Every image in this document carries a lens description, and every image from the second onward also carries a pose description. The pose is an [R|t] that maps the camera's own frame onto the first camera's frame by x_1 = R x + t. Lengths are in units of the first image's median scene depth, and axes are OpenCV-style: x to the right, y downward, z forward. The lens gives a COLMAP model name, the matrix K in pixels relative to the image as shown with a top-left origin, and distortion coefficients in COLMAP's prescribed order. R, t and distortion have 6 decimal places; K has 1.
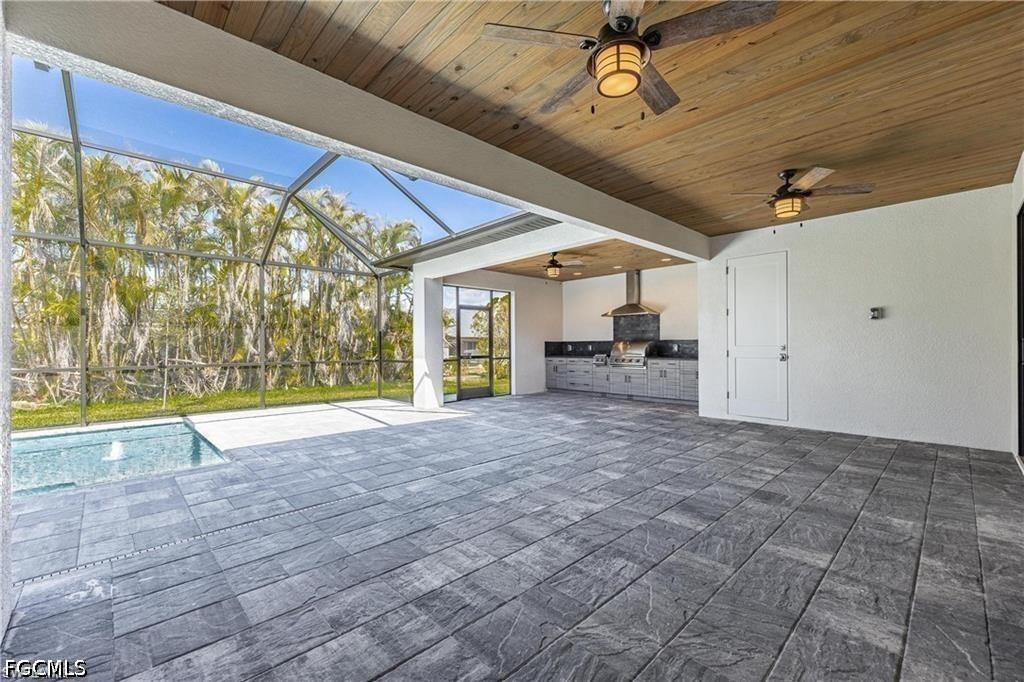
lens RADIAL K [[422.2, 0, 519.4], [0, 422.2, 345.9], [0, 0, 1]] dist [0.000983, 0.000399]
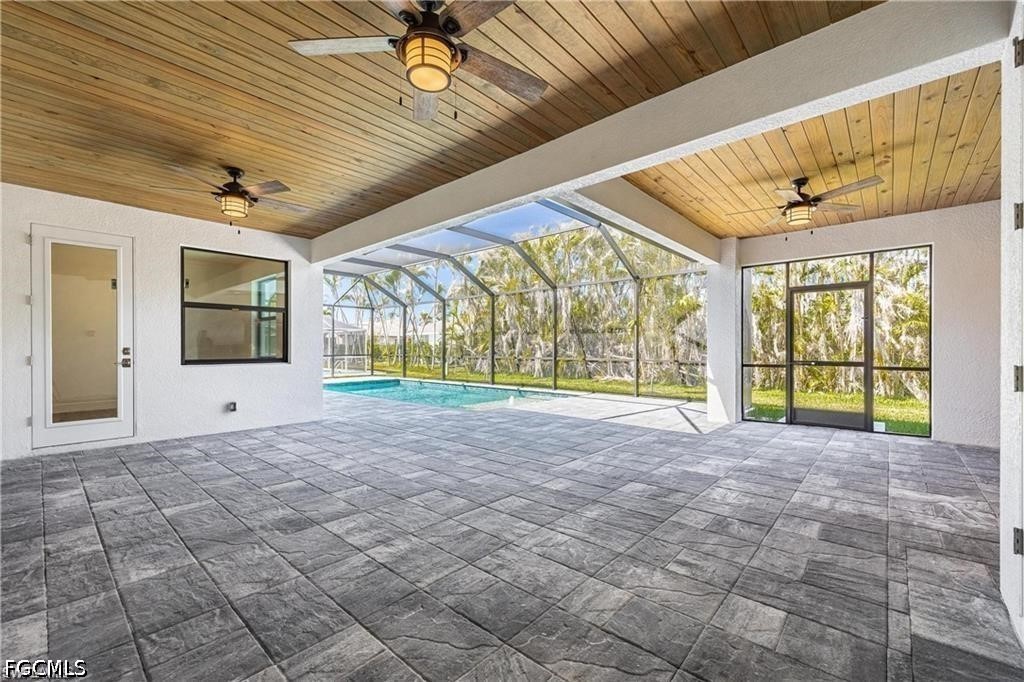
lens RADIAL K [[422.2, 0, 519.4], [0, 422.2, 345.9], [0, 0, 1]] dist [0.000983, 0.000399]
pose [[0.082999, 0.001629, -0.996548, 1.218605], [0.002904, 0.999994, 0.001877, -0.006629], [0.996545, -0.003050, 0.082994, 1.138004]]
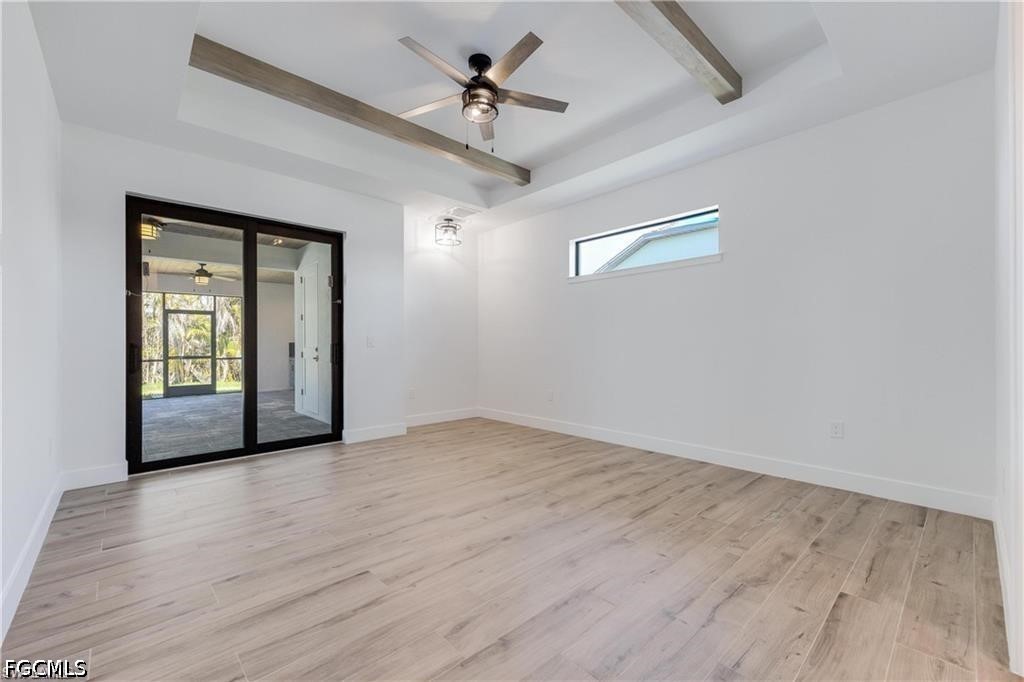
lens RADIAL K [[422.2, 0, 519.4], [0, 422.2, 345.9], [0, 0, 1]] dist [0.000983, 0.000399]
pose [[0.999721, 0.001958, -0.023531, 1.848241], [-0.001860, 0.999990, 0.004177, -0.022570], [0.023538, -0.004132, 0.999714, -0.159914]]
